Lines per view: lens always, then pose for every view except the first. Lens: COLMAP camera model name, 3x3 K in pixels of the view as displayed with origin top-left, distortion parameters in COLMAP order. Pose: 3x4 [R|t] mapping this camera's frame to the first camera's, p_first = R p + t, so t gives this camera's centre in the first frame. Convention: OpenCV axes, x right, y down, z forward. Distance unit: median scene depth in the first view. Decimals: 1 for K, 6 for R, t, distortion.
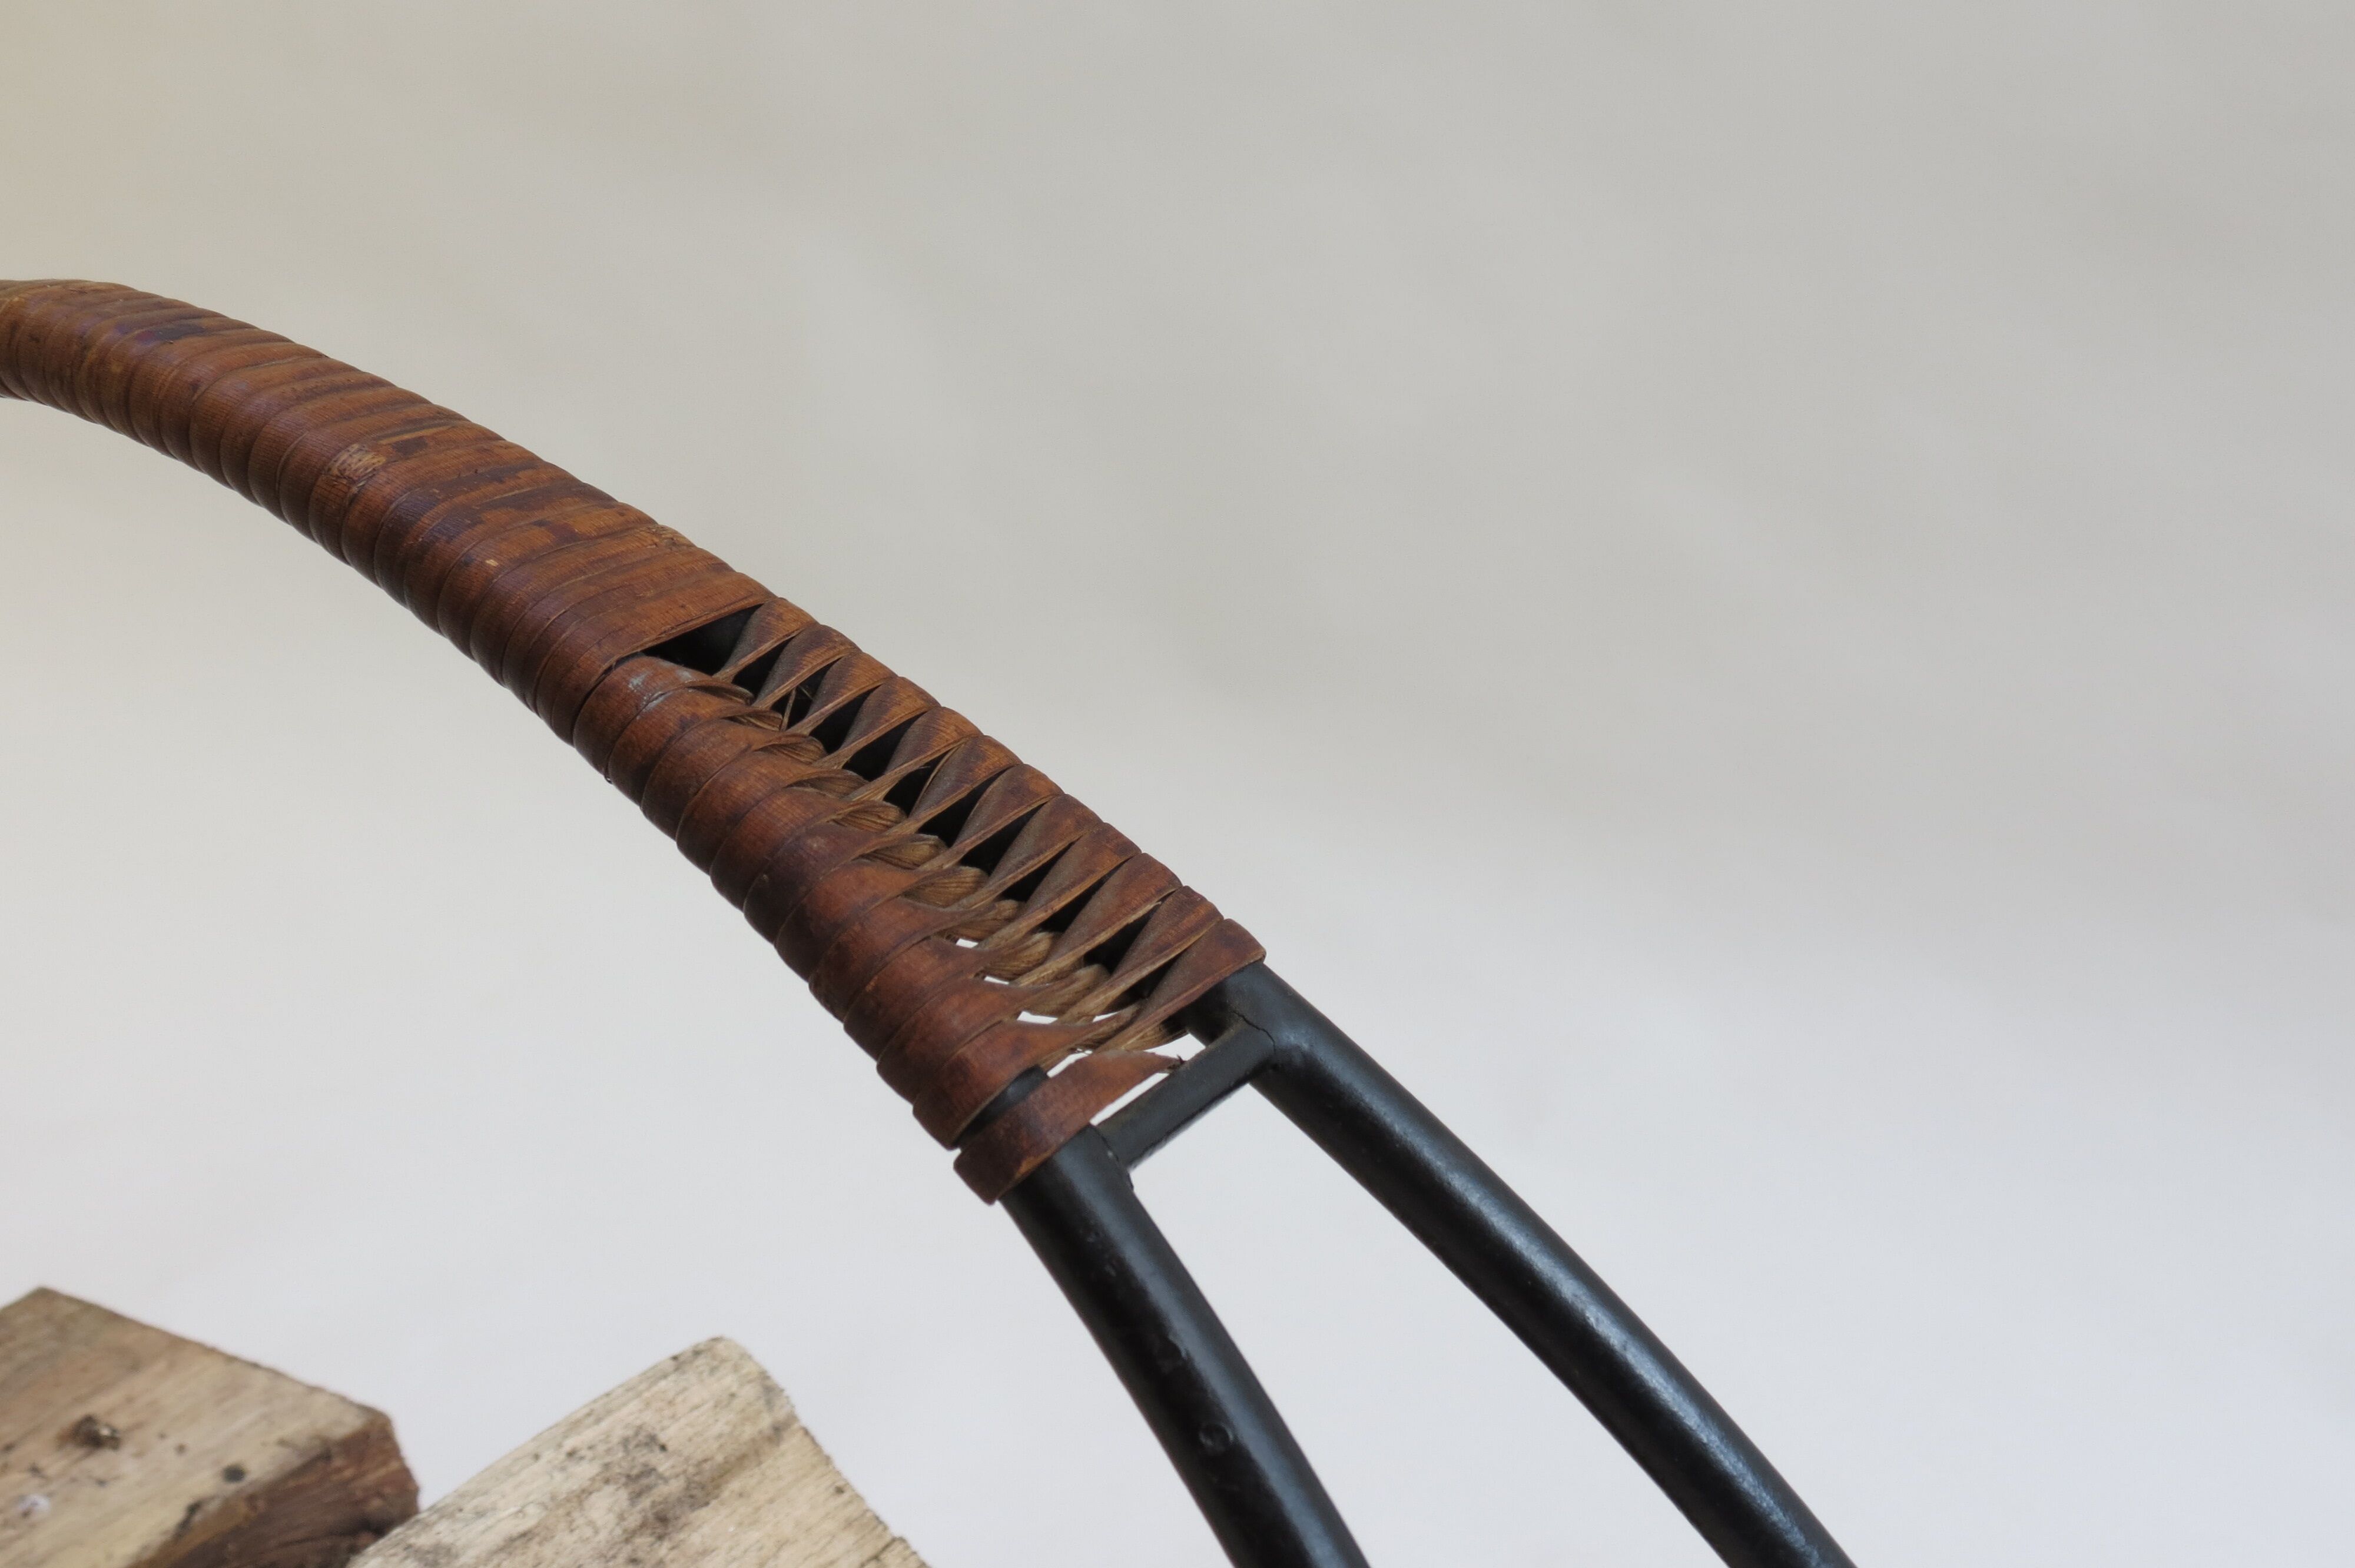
lens RADIAL K [[2707.4, 0, 1170.1], [0, 2707.4, 775.0], [0, 0, 1]] dist [-0.048786, 0.000000]
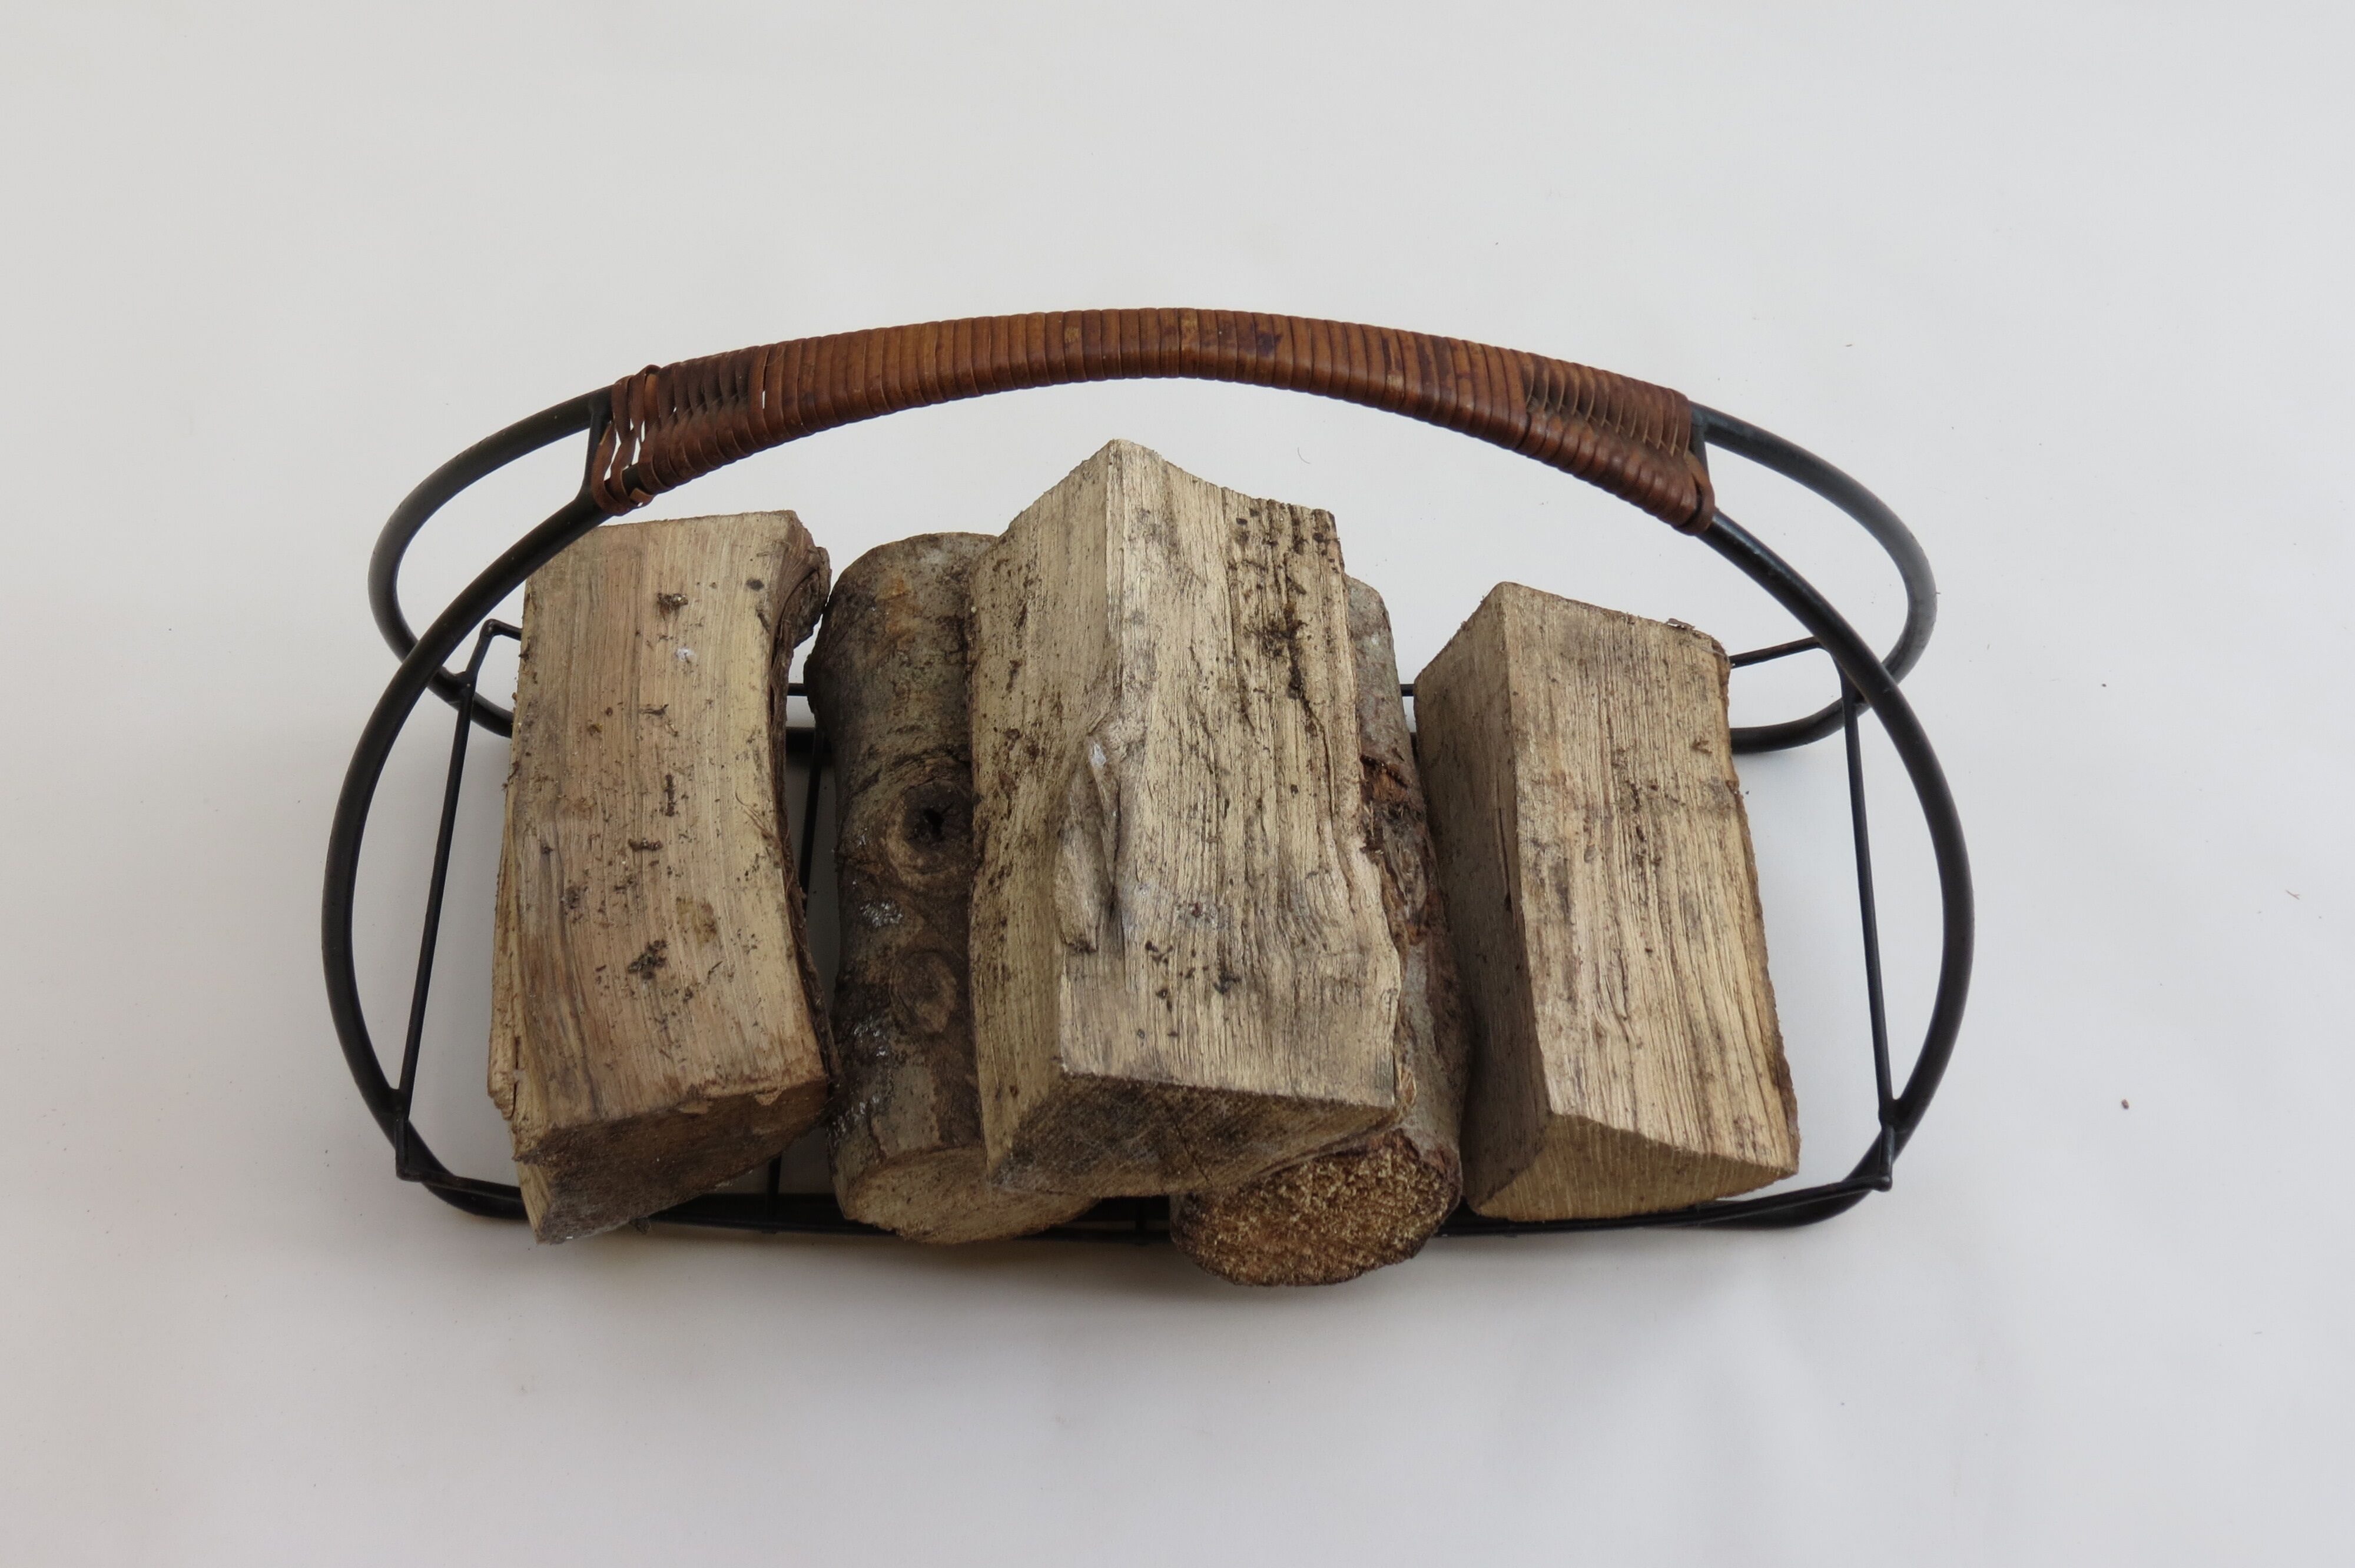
lens RADIAL K [[3280.5, 0, 1175.8], [0, 3280.5, 768.5], [0, 0, 1]] dist [-0.098391, 0.000000]
pose [[0.841991, -0.456485, 0.287528, -1.486316], [0.177097, 0.737299, 0.651941, -1.861120], [-0.509596, -0.498008, 0.701641, -1.284789]]
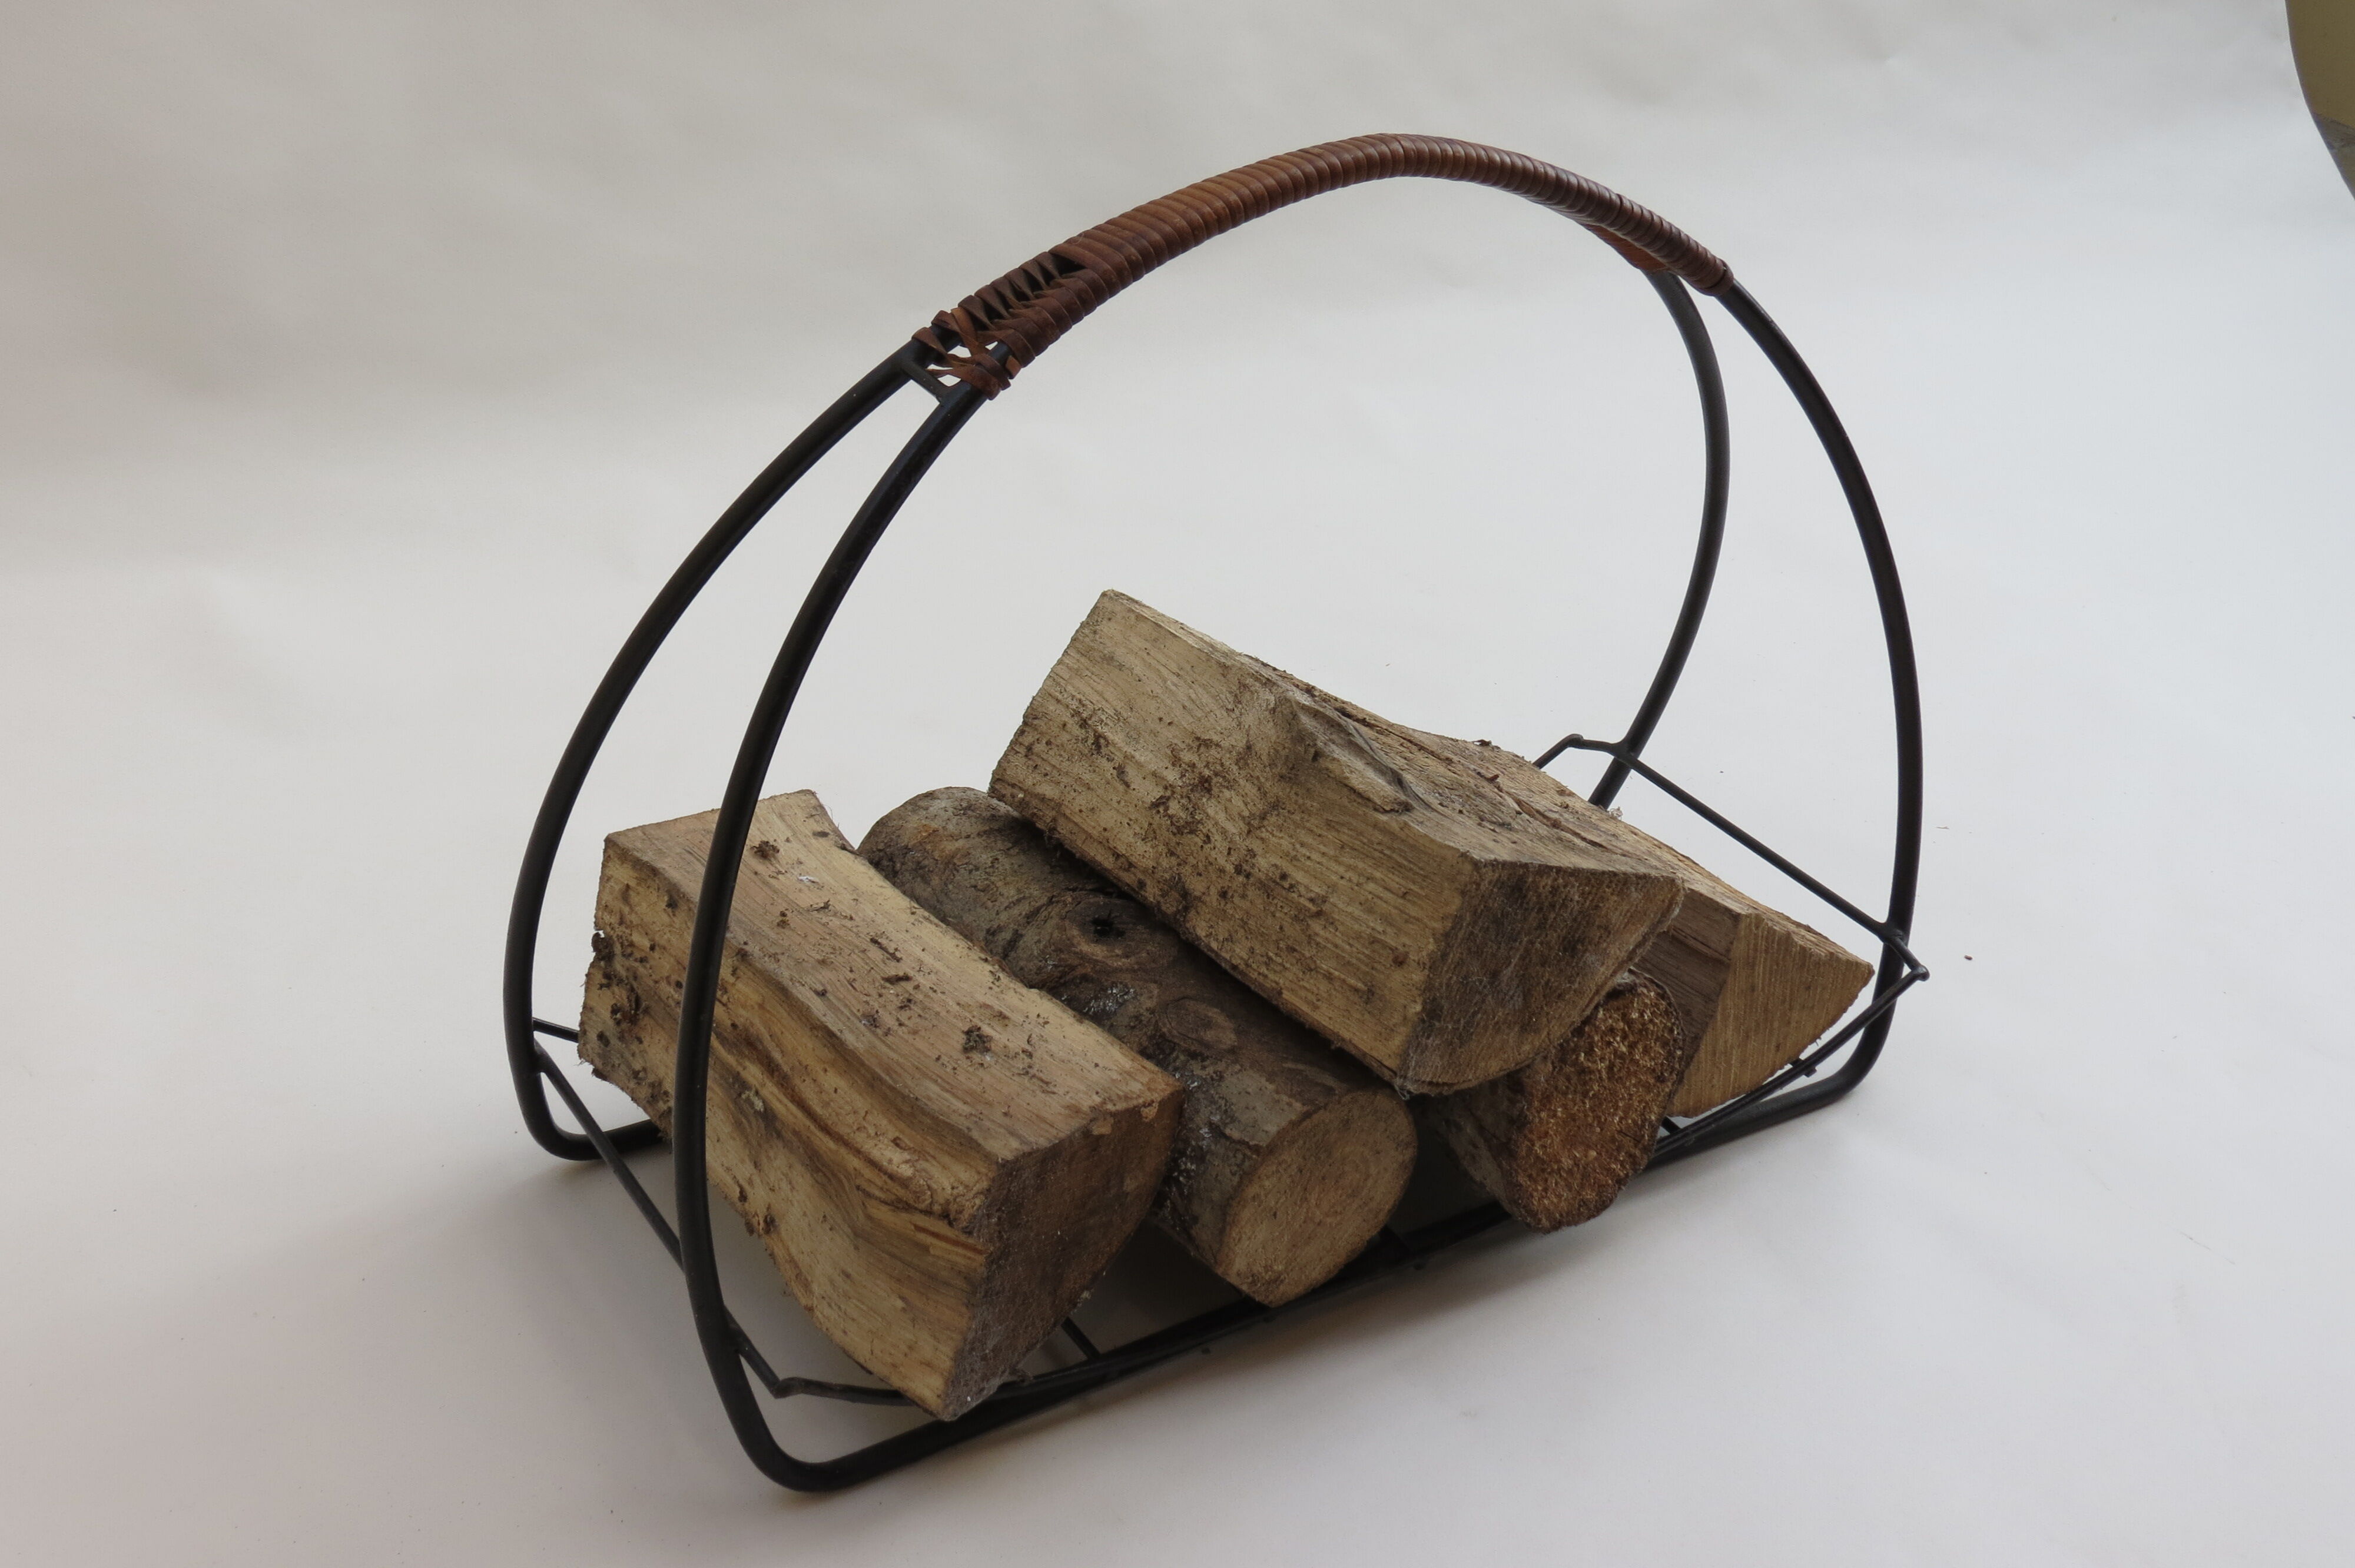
lens RADIAL K [[2707.4, 0, 1175.3], [0, 2707.4, 786.3], [0, 0, 1]] dist [-0.048786, 0.000000]
pose [[0.392575, -0.395951, 0.830125, -3.324386], [0.248612, 0.914669, 0.318706, -0.546837], [-0.885481, 0.081263, 0.457514, -0.078775]]
